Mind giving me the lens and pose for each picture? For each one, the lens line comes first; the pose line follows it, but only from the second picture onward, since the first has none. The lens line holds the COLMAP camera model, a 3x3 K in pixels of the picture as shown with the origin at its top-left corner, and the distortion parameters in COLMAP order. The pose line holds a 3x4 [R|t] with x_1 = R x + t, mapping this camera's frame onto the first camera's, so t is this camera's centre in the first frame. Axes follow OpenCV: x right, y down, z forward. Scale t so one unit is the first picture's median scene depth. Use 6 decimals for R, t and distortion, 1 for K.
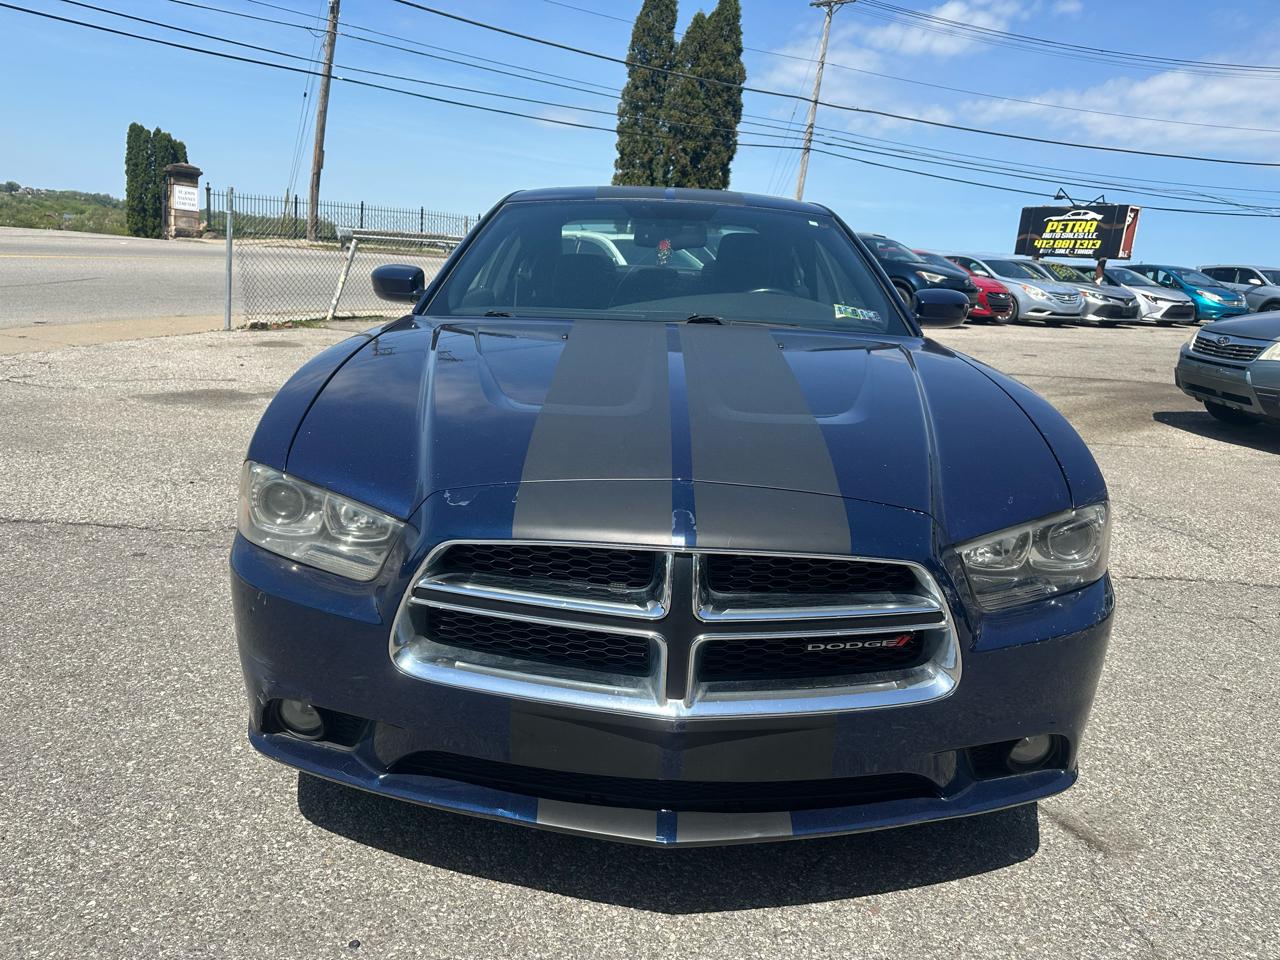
lens RADIAL K [[886.5, 0, 638.3], [0, 886.5, 491.1], [0, 0, 1]] dist [0.032253, -0.042429]
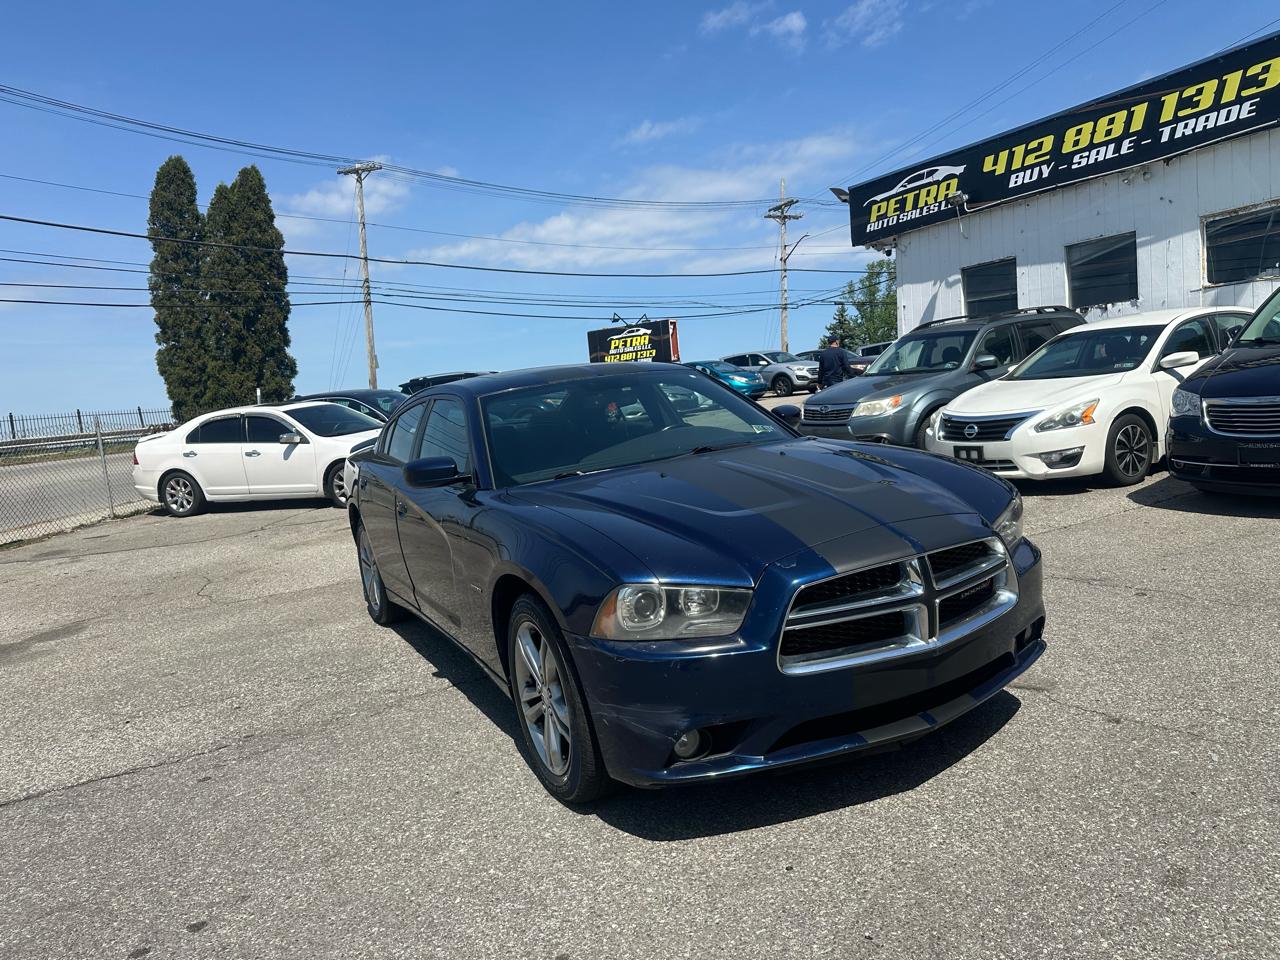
lens RADIAL K [[886.5, 0, 642.3], [0, 886.5, 485.8], [0, 0, 1]] dist [0.032253, -0.042429]
pose [[0.866944, -0.204093, 0.454703, -0.208643], [0.269788, 0.959265, -0.083817, -0.012469], [-0.419074, 0.195338, 0.886691, -0.073648]]
